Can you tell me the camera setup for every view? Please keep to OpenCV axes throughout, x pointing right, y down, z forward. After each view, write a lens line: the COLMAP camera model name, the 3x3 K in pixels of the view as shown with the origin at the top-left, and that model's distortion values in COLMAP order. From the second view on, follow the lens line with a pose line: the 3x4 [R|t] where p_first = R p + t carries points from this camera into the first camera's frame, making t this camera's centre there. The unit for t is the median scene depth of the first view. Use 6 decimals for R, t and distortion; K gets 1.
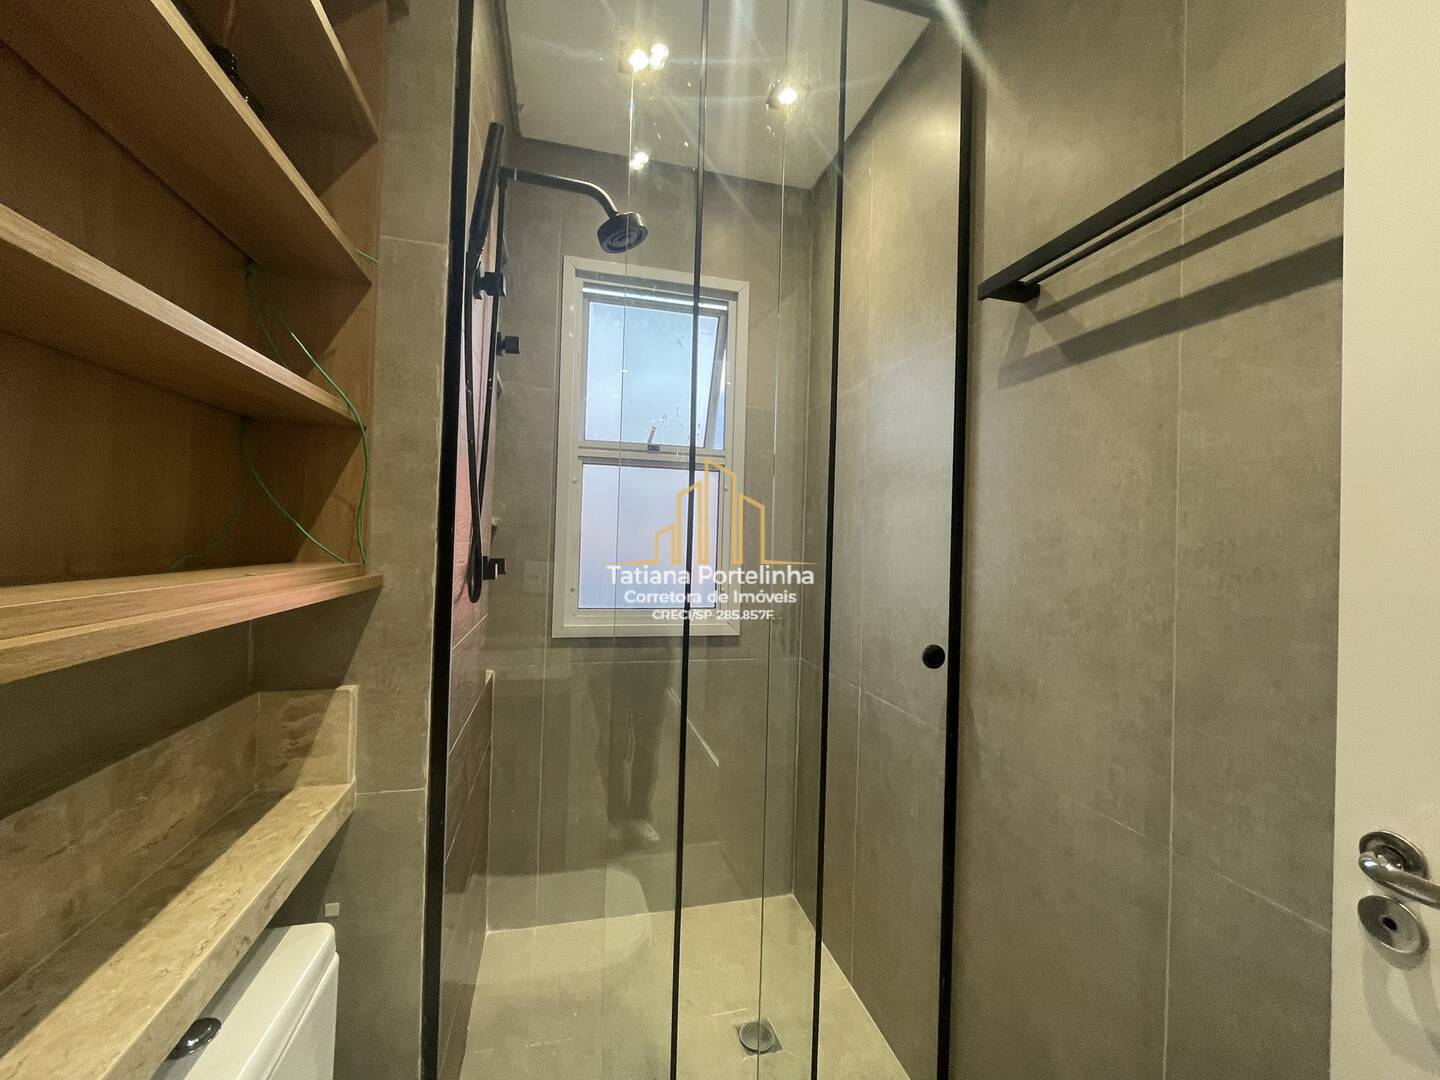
lens RADIAL K [[580.7, 0, 723.6], [0, 580.7, 532.5], [0, 0, 1]] dist [-0.002451, -0.000026]
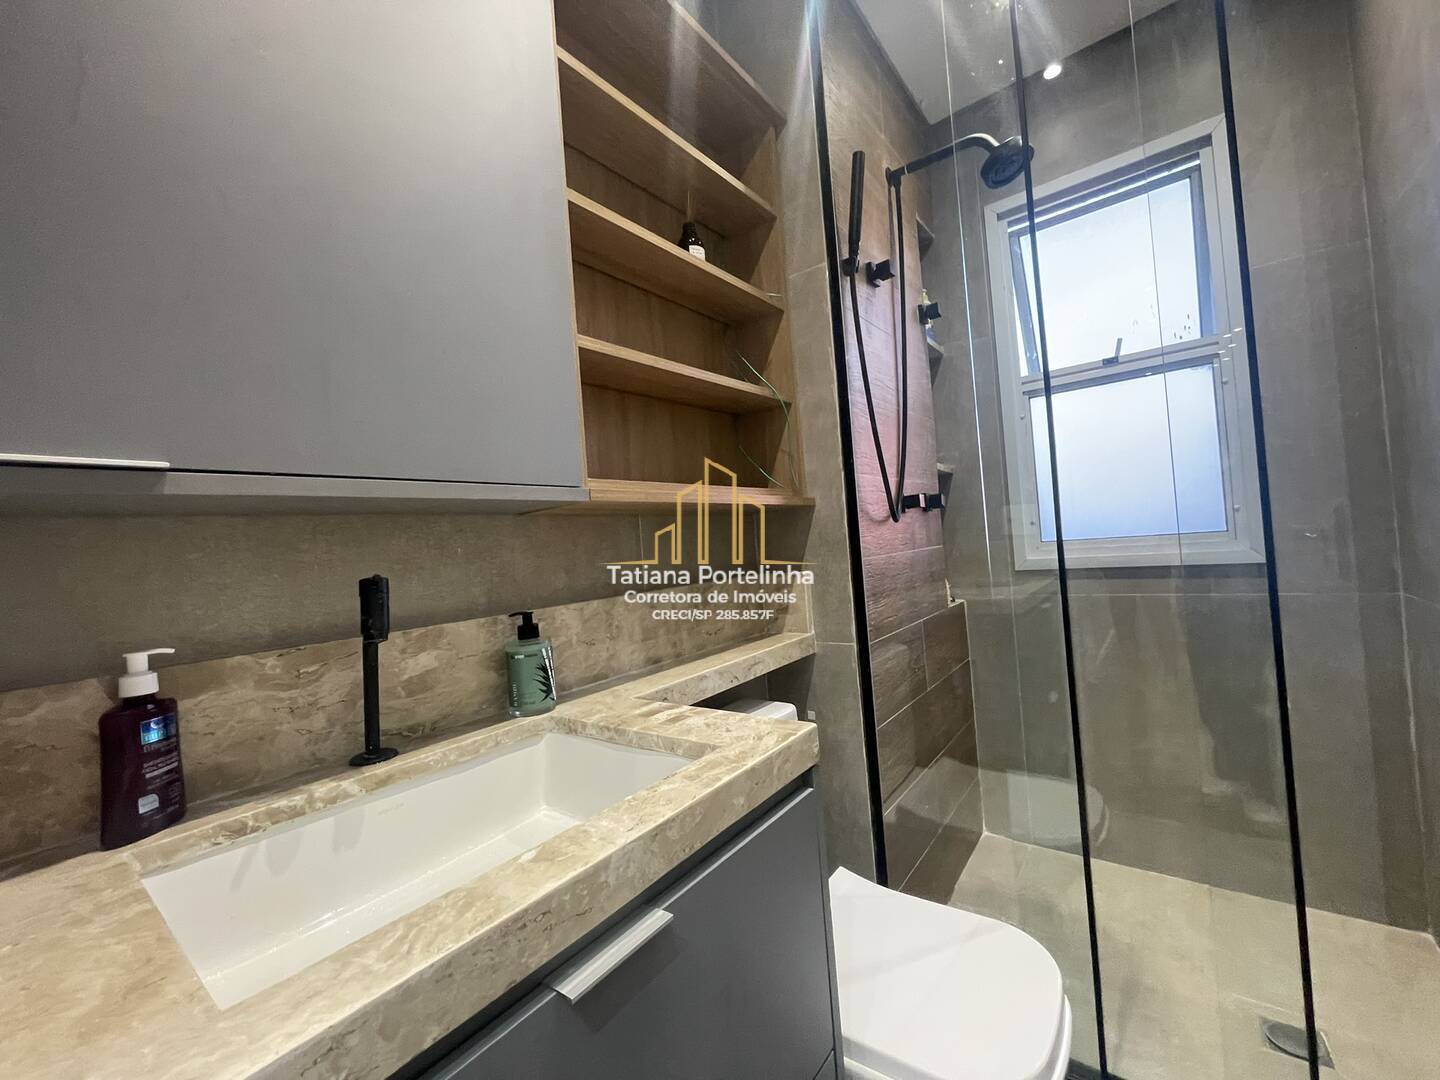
lens RADIAL K [[580.7, 0, 715.2], [0, 580.7, 529.6], [0, 0, 1]] dist [-0.002451, -0.000026]
pose [[0.596668, -0.093968, -0.796968, 0.440250], [0.104959, 0.993728, -0.038587, 0.183155], [0.795595, -0.060625, 0.602788, -0.109348]]
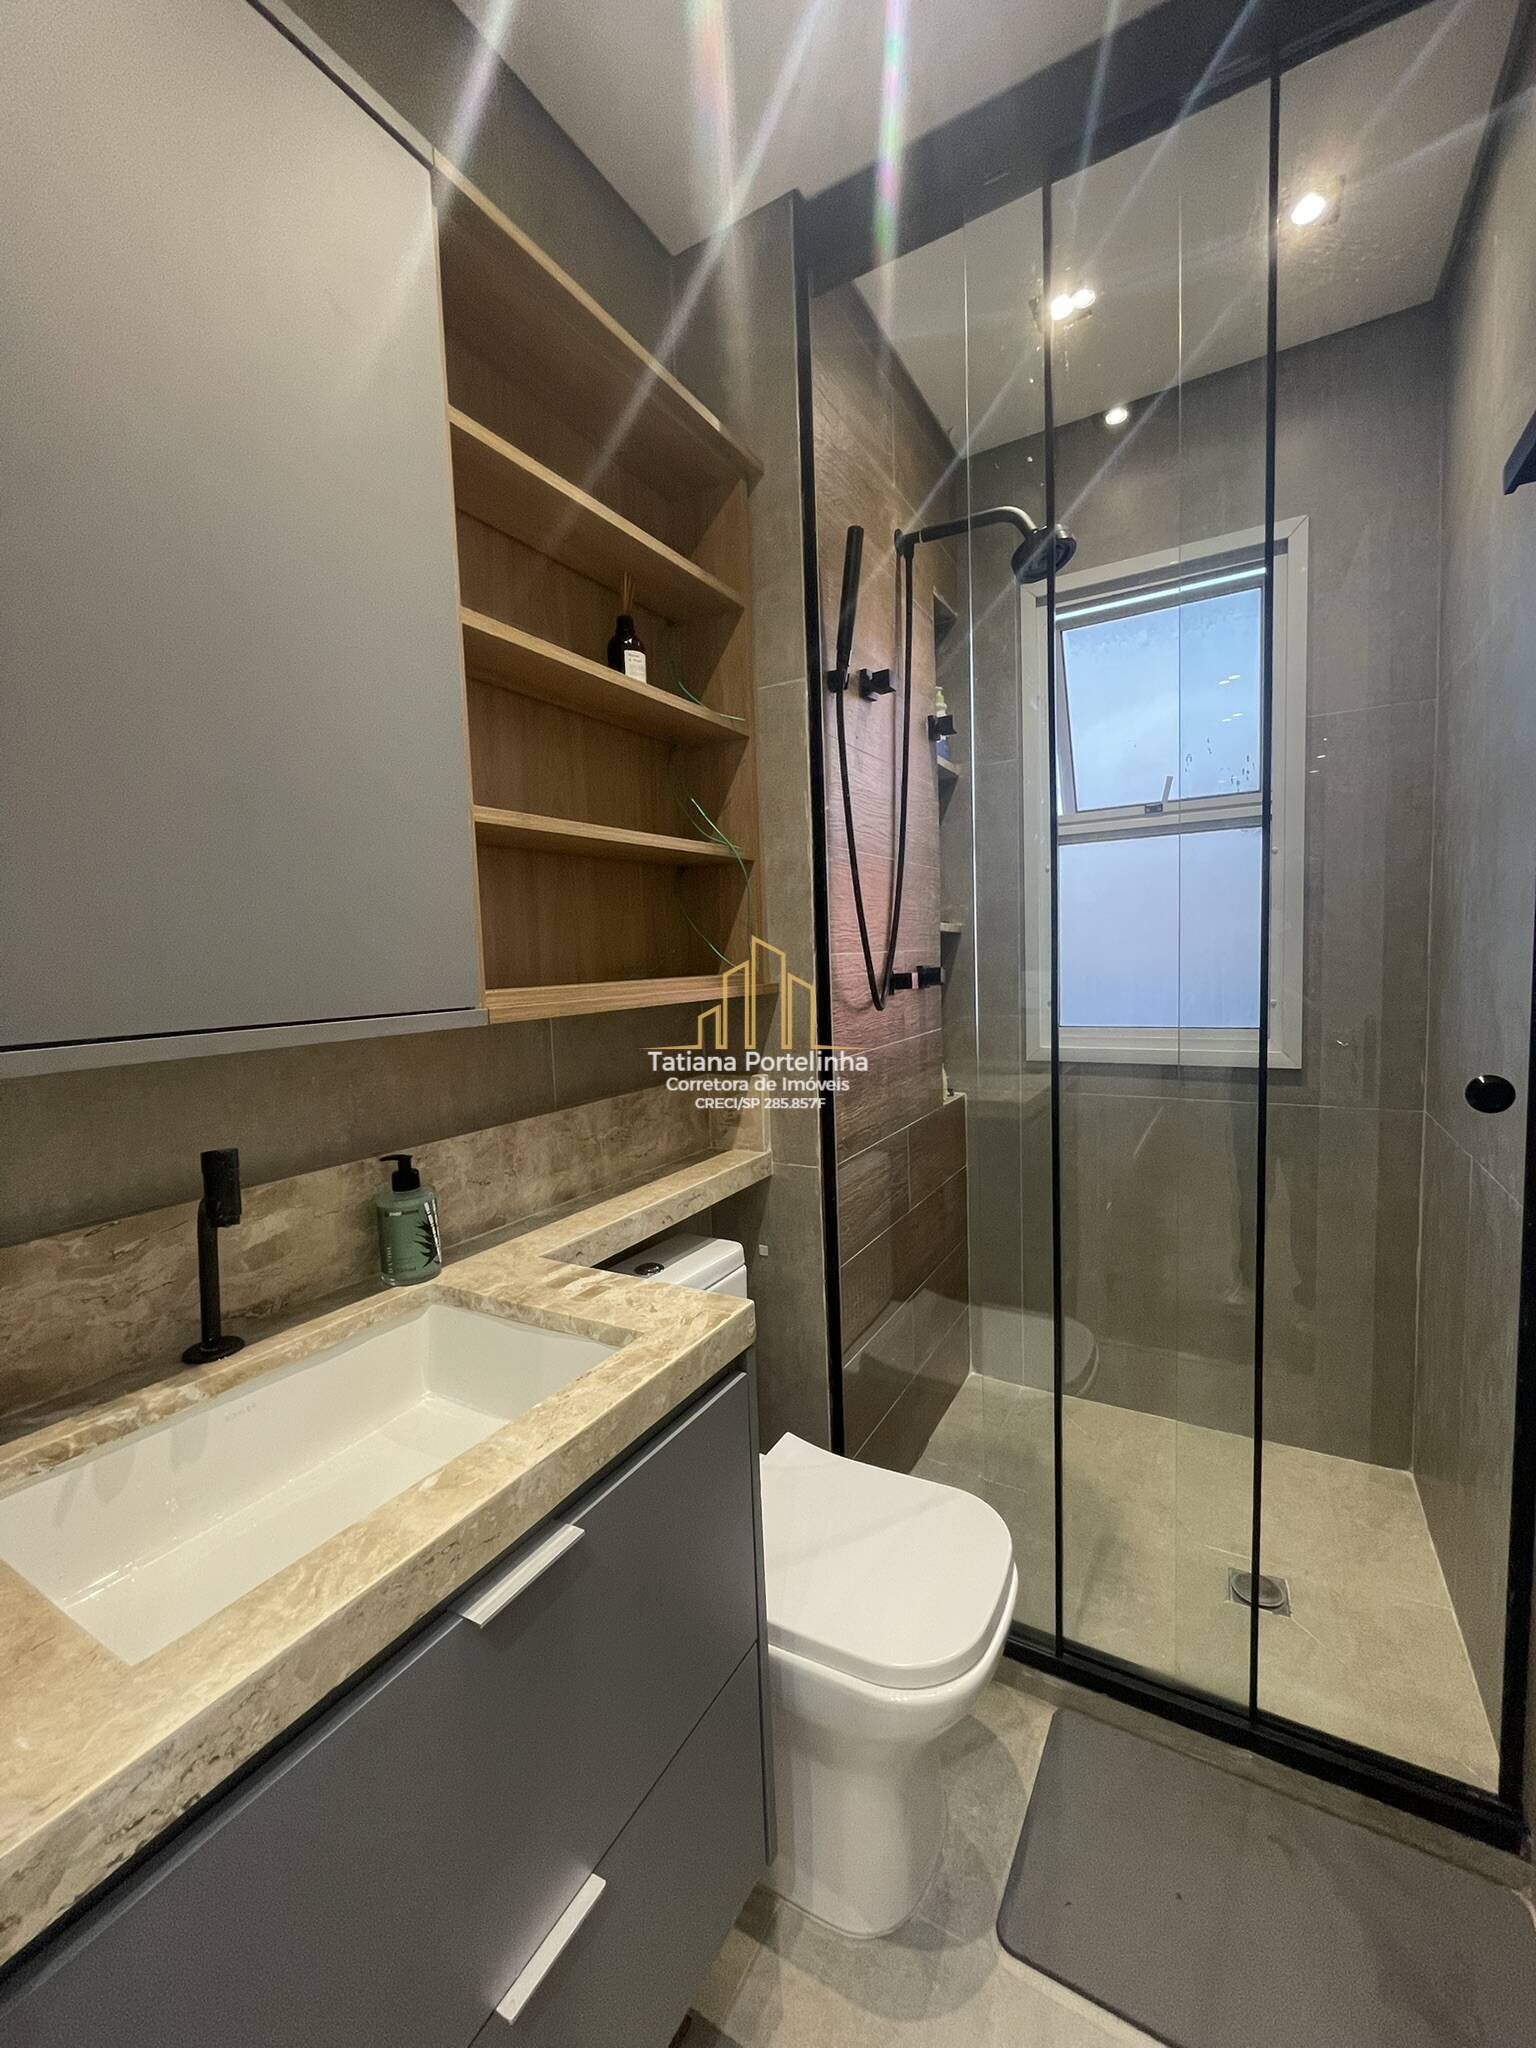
lens RADIAL K [[825.9, 0, 768.7], [0, 825.9, 1015.9], [0, 0, 1]] dist [-0.002451, -0.000026]
pose [[0.701954, -0.003190, -0.712216, 0.584688], [0.068172, 0.995699, 0.062730, 0.033039], [0.708953, -0.092587, 0.699152, -0.187595]]
